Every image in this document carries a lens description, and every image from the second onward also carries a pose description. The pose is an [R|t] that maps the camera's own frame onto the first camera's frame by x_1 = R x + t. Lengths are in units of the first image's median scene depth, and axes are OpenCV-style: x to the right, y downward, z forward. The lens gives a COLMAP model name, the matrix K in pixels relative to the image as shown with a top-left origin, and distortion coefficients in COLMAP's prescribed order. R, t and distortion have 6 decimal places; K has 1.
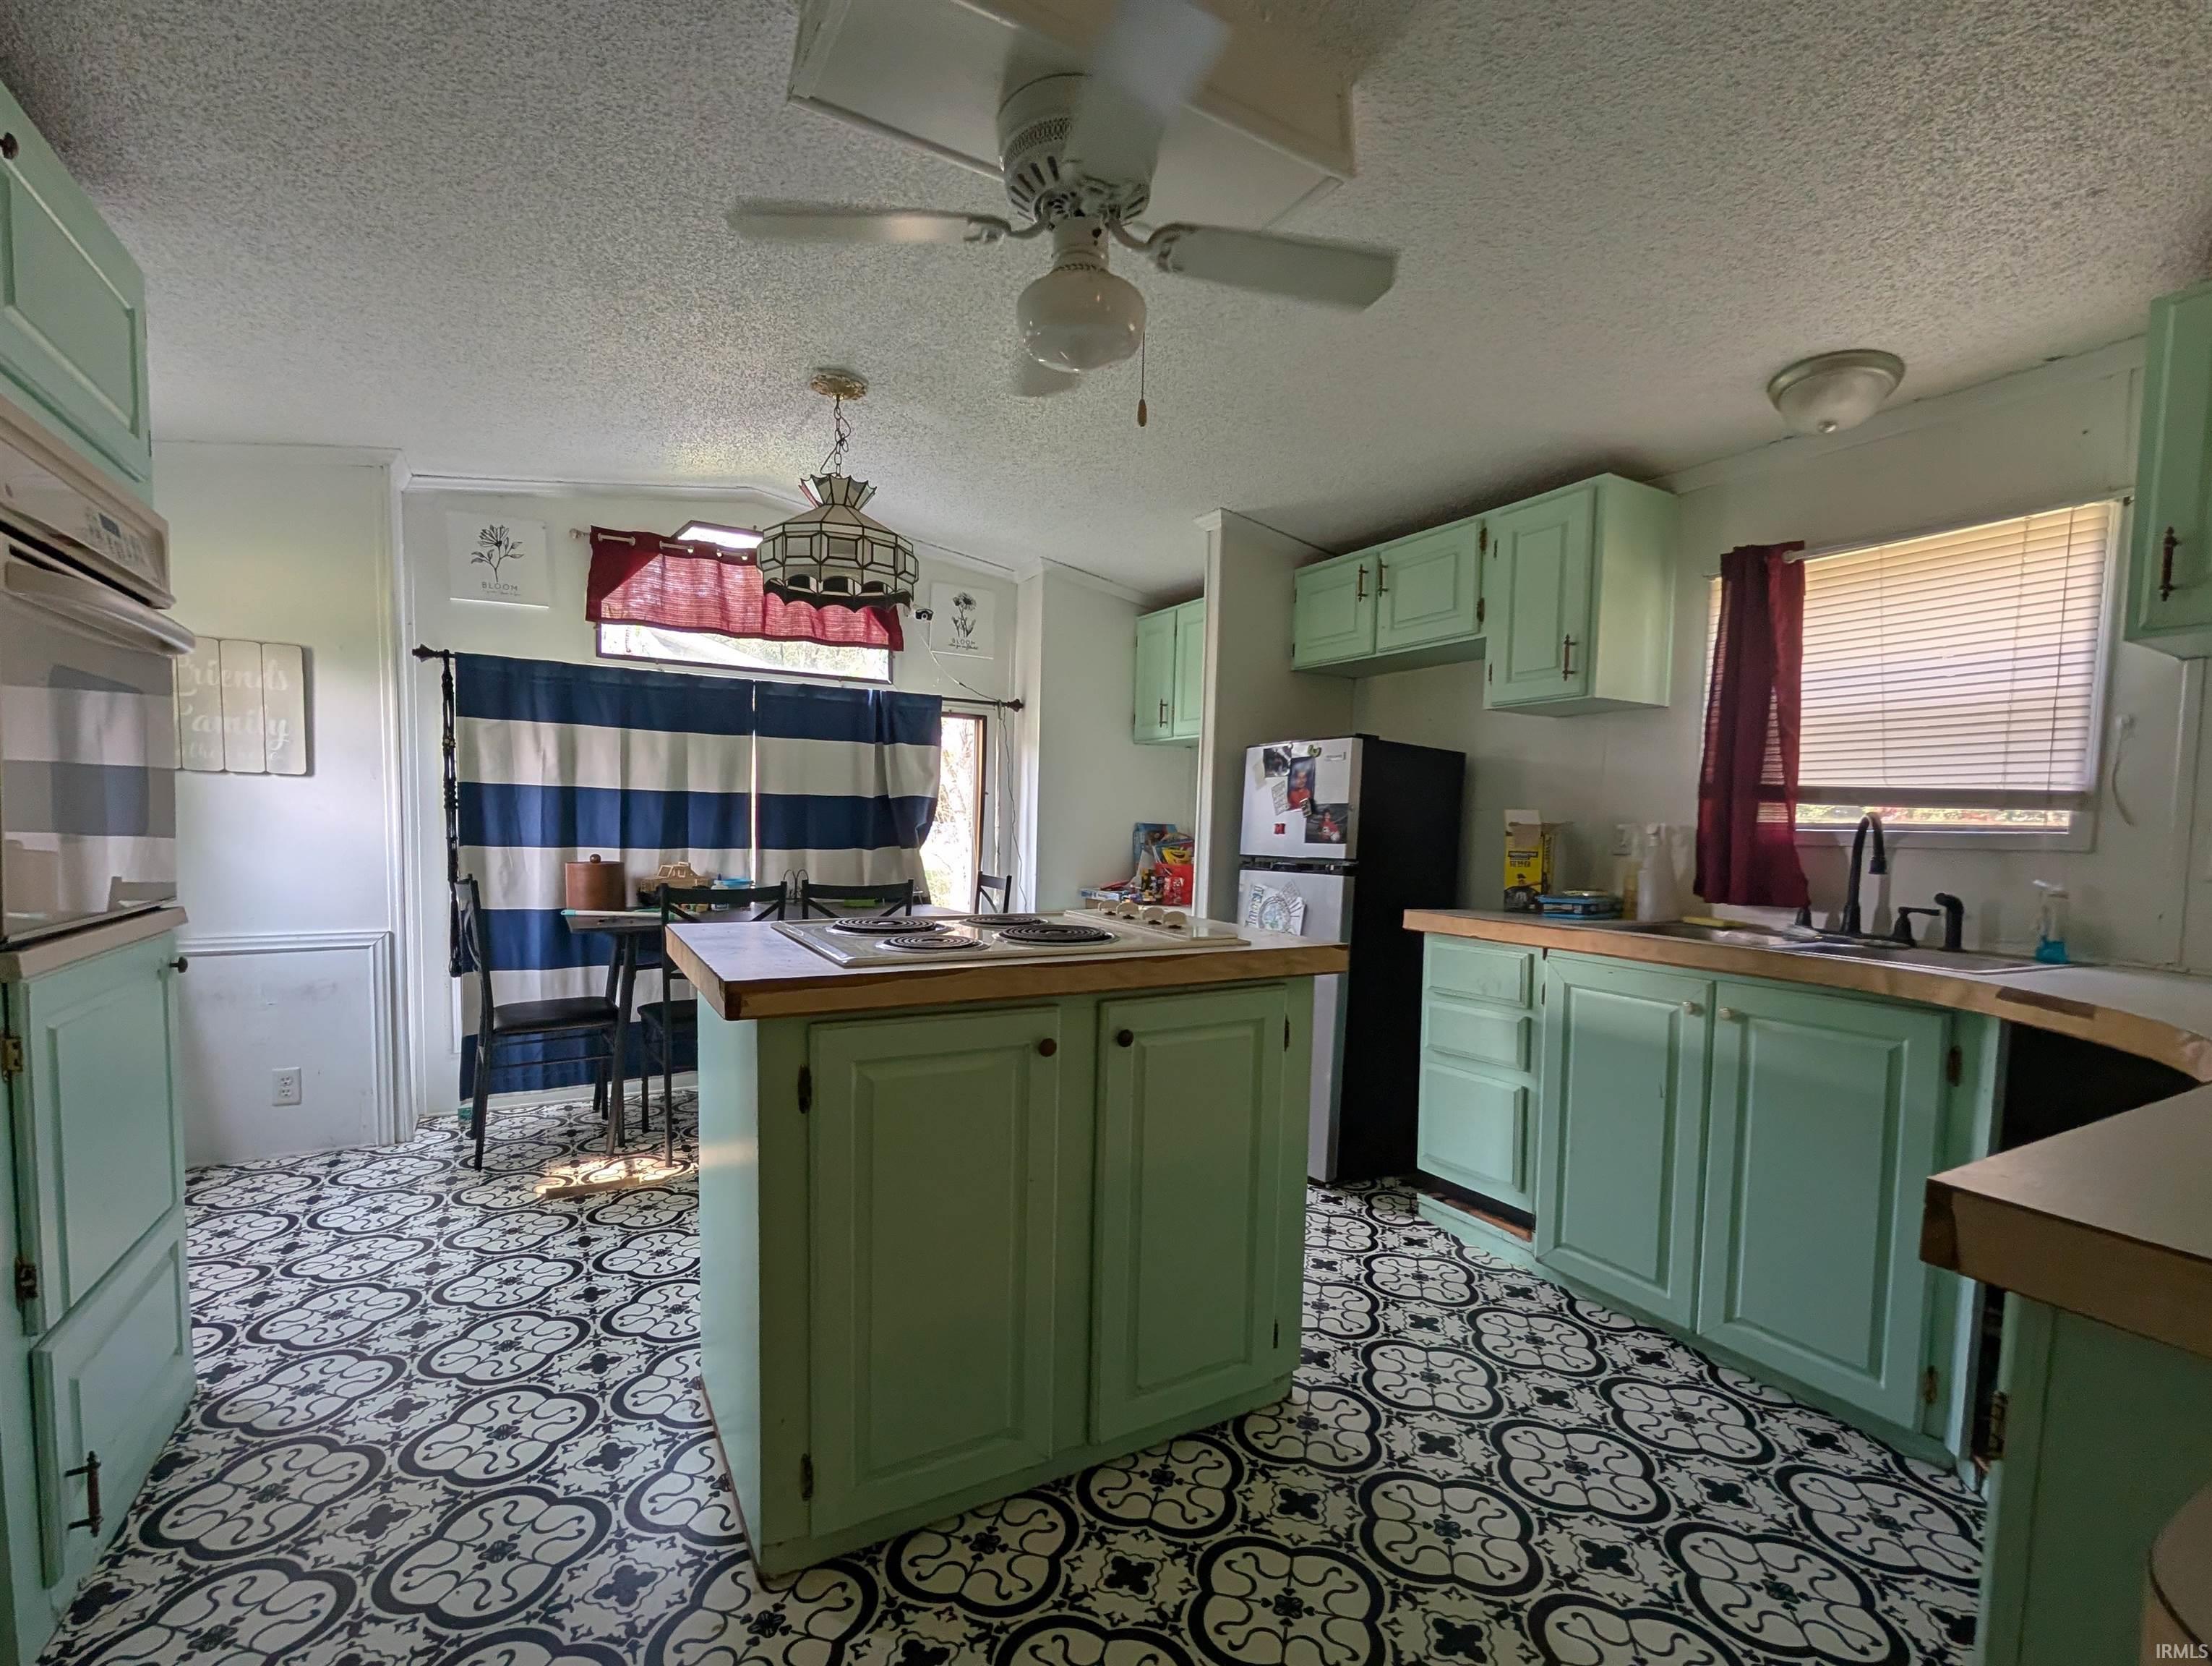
lens RADIAL K [[992.1, 0, 1101.6], [0, 992.1, 879.8], [0, 0, 1]] dist [-0.000372, 0.000253]
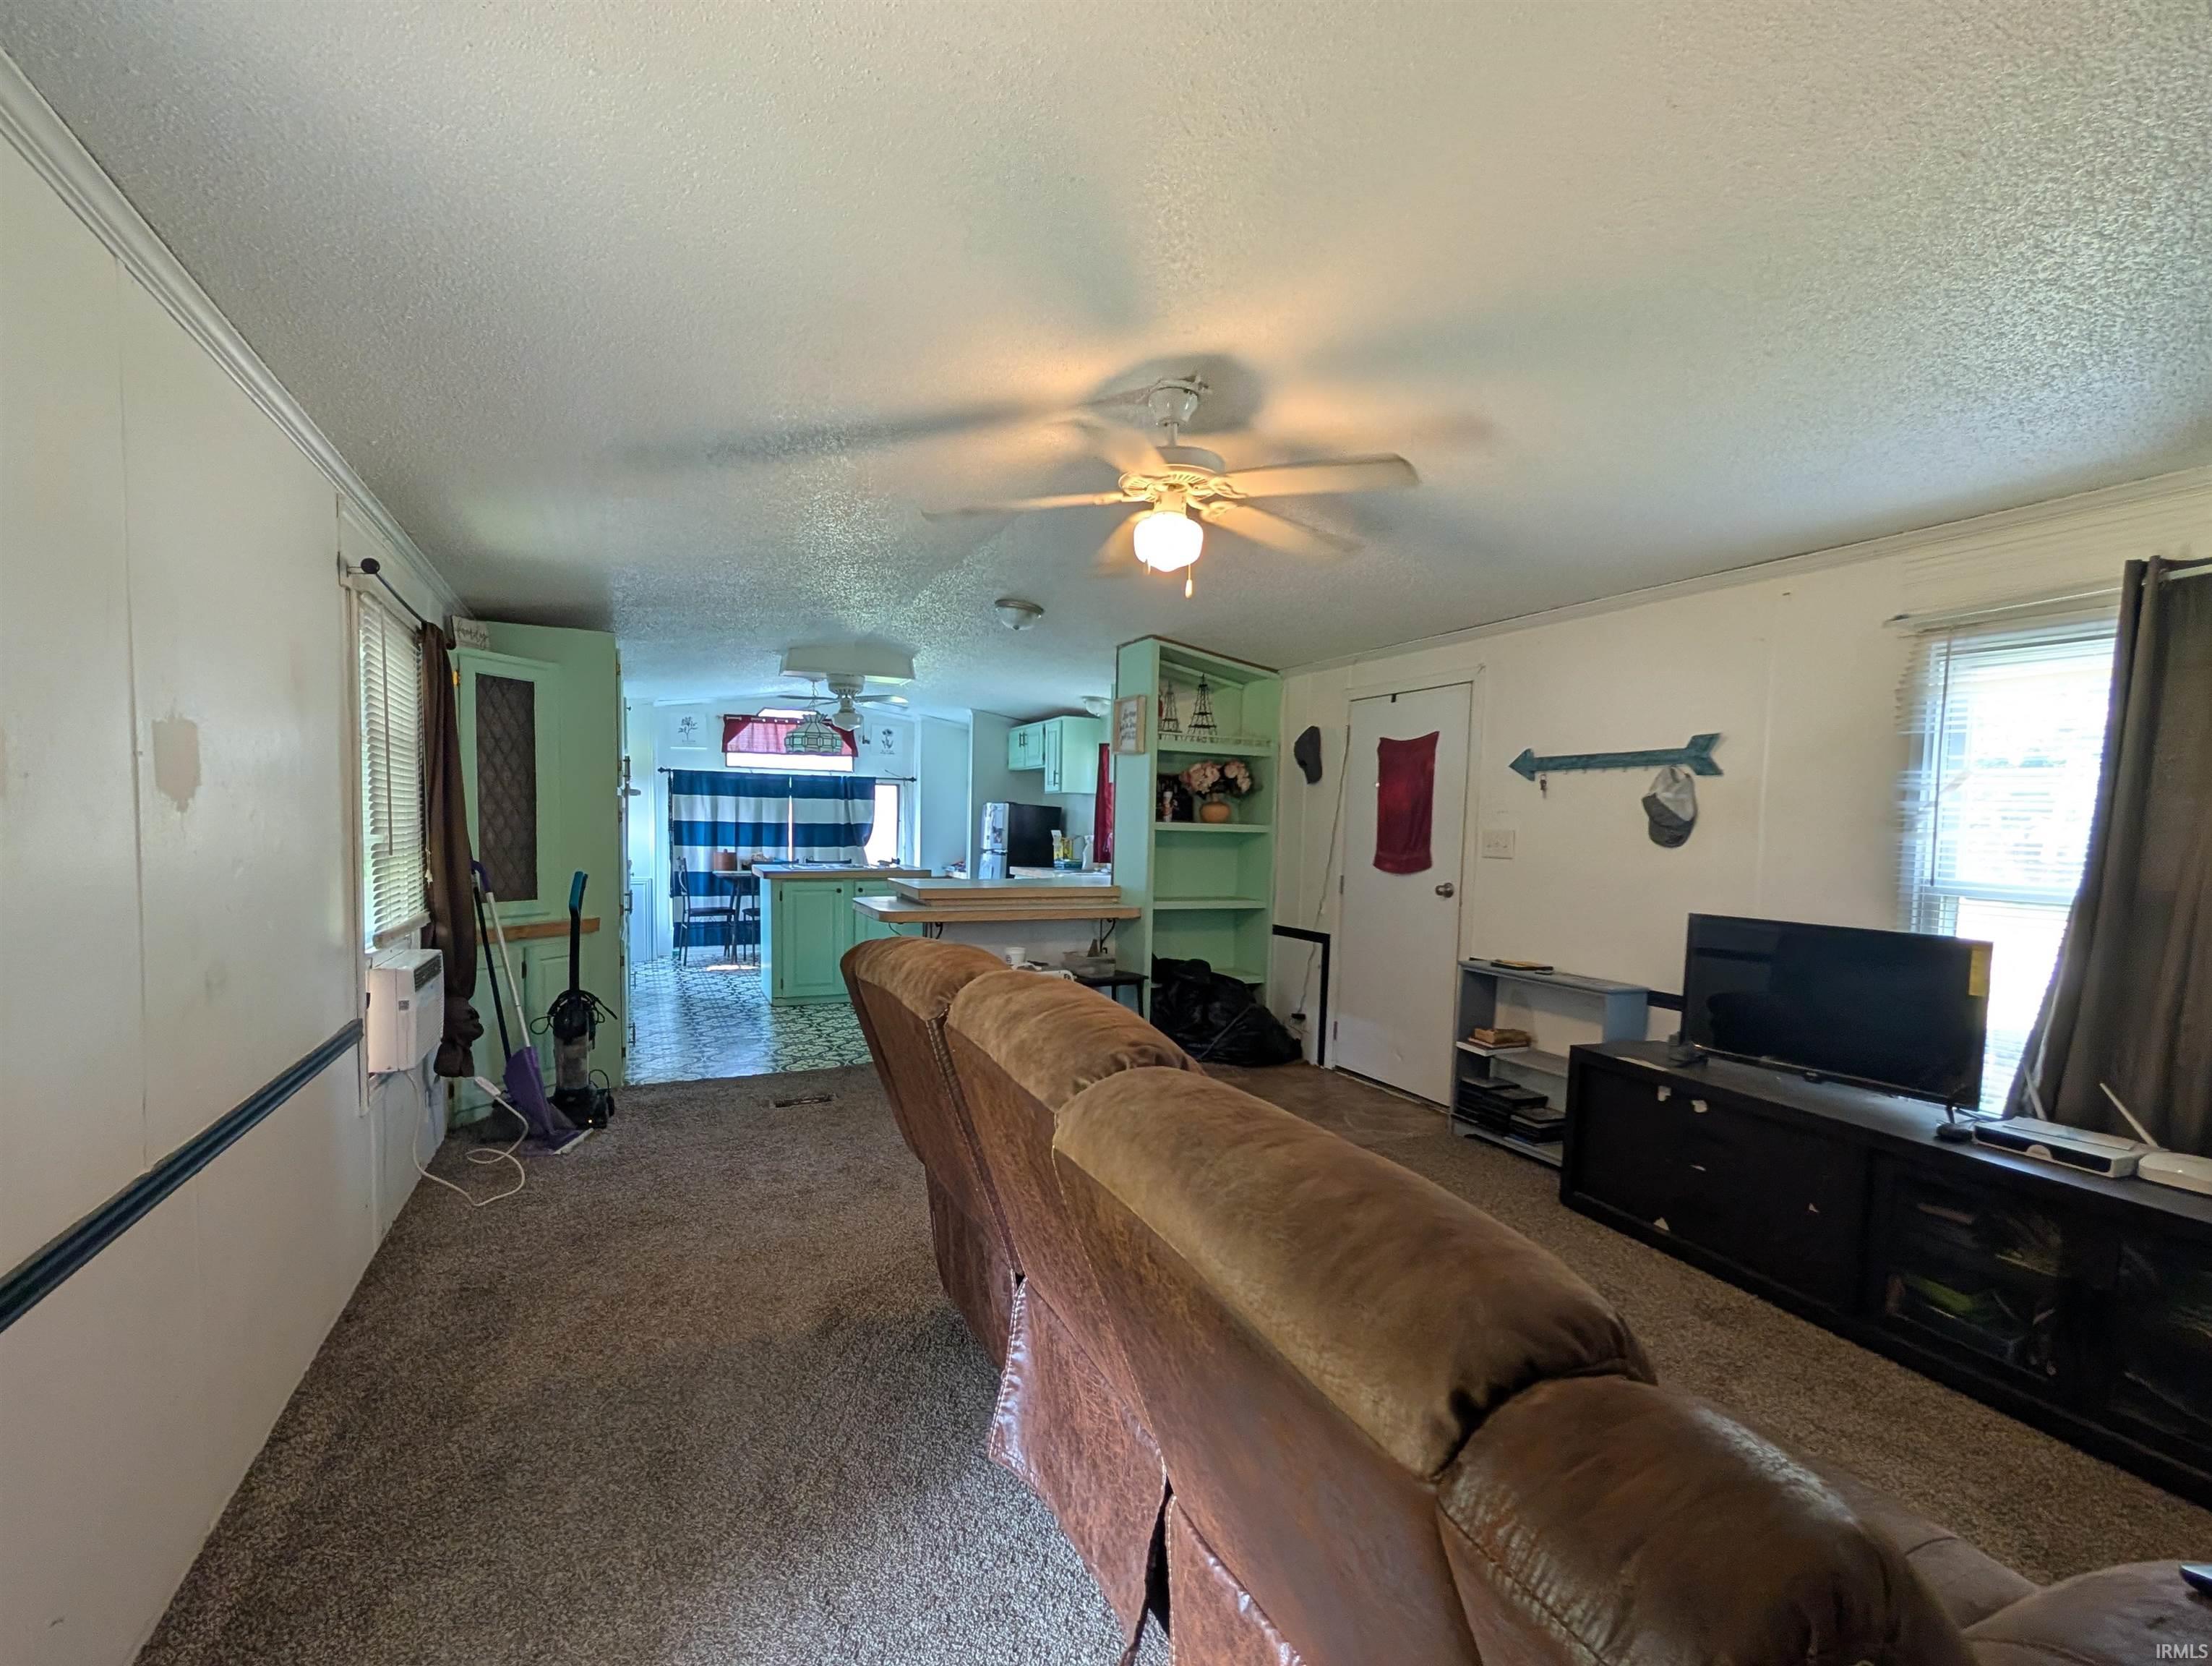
lens RADIAL K [[992.1, 0, 1101.6], [0, 992.1, 879.8], [0, 0, 1]] dist [-0.000372, 0.000253]
pose [[0.996971, -0.000889, -0.077773, 0.592310], [0.000479, 0.999986, -0.005290, 0.062218], [0.077776, 0.005236, 0.996957, -1.338638]]
